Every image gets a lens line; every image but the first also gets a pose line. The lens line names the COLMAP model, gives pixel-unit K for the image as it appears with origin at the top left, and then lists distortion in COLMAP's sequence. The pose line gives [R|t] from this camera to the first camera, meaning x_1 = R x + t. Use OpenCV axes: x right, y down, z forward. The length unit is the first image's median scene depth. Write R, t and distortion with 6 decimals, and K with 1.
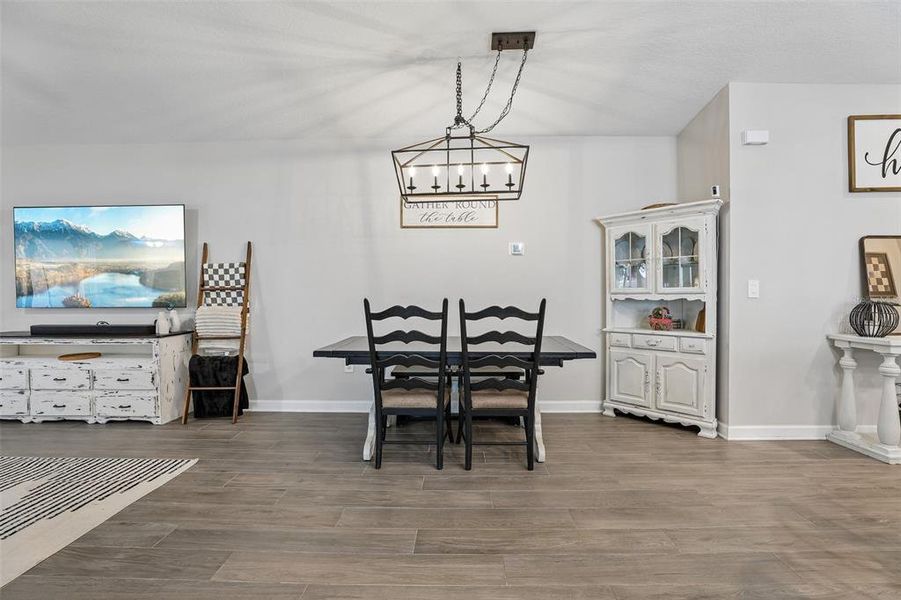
lens RADIAL K [[410.8, 0, 453.4], [0, 410.8, 295.9], [0, 0, 1]] dist [-0.036877, 0.010783]
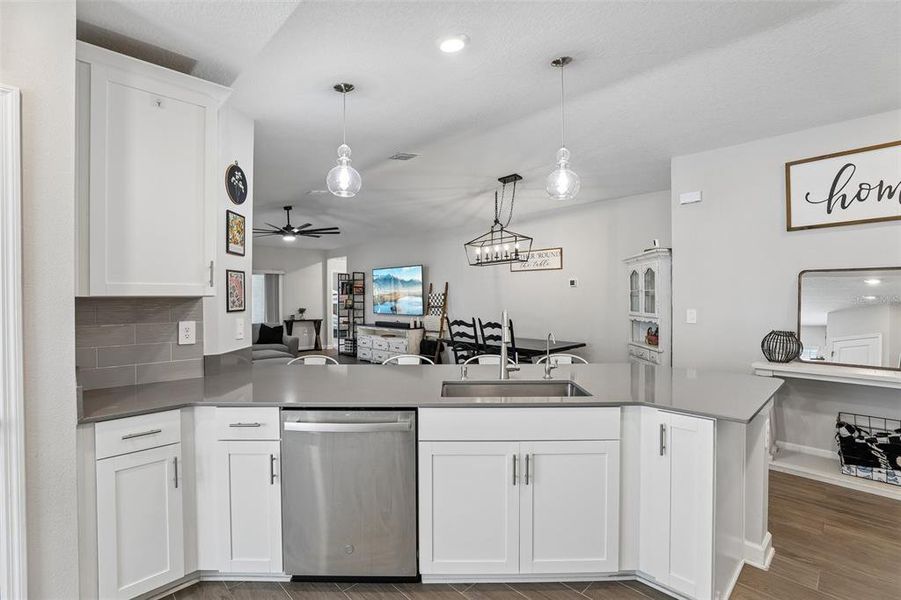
lens RADIAL K [[410.8, 0, 451.7], [0, 410.8, 297.5], [0, 0, 1]] dist [-0.036877, 0.010783]
pose [[0.703784, 0.000058, -0.710414, 1.041037], [-0.000417, 1.000000, -0.000332, -0.070374], [0.710414, 0.000530, 0.703784, -0.407218]]
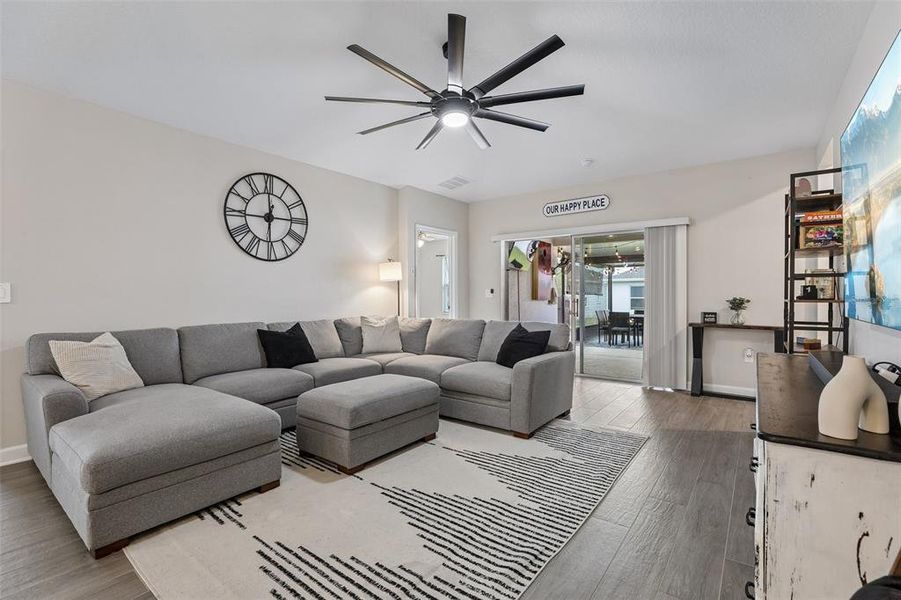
lens RADIAL K [[410.8, 0, 454.6], [0, 410.8, 297.1], [0, 0, 1]] dist [-0.036877, 0.010783]
pose [[-0.597795, 0.009156, -0.801596, -0.358875], [0.000904, 0.999942, 0.010747, -0.006860], [0.801648, 0.005700, -0.597769, 1.020966]]
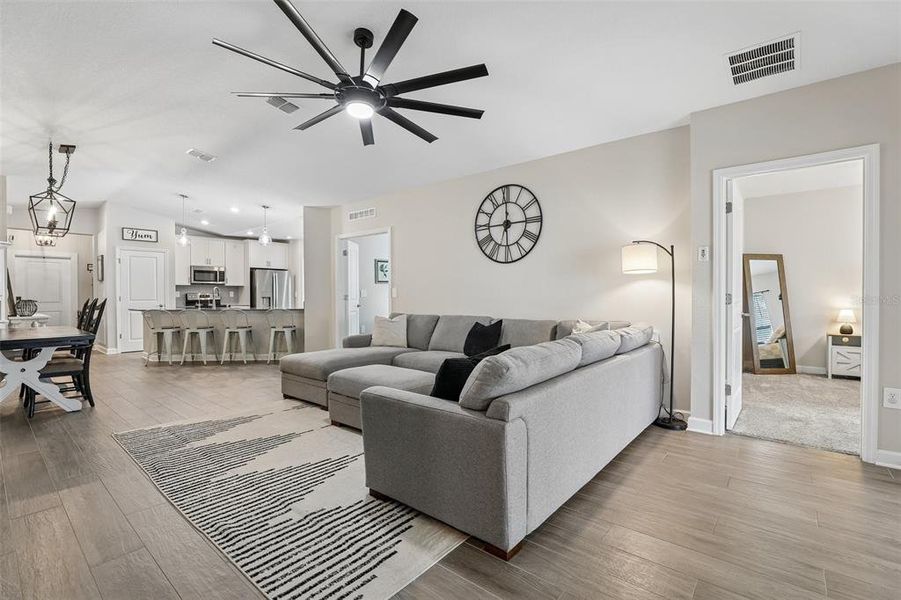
lens RADIAL K [[410.8, 0, 447.4], [0, 410.8, 297.3], [0, 0, 1]] dist [-0.036877, 0.010783]
pose [[-0.767042, 0.000255, 0.641597, -1.761677], [0.008240, 0.999921, 0.009454, -0.002448], [-0.641544, 0.012538, -0.766983, 1.026632]]
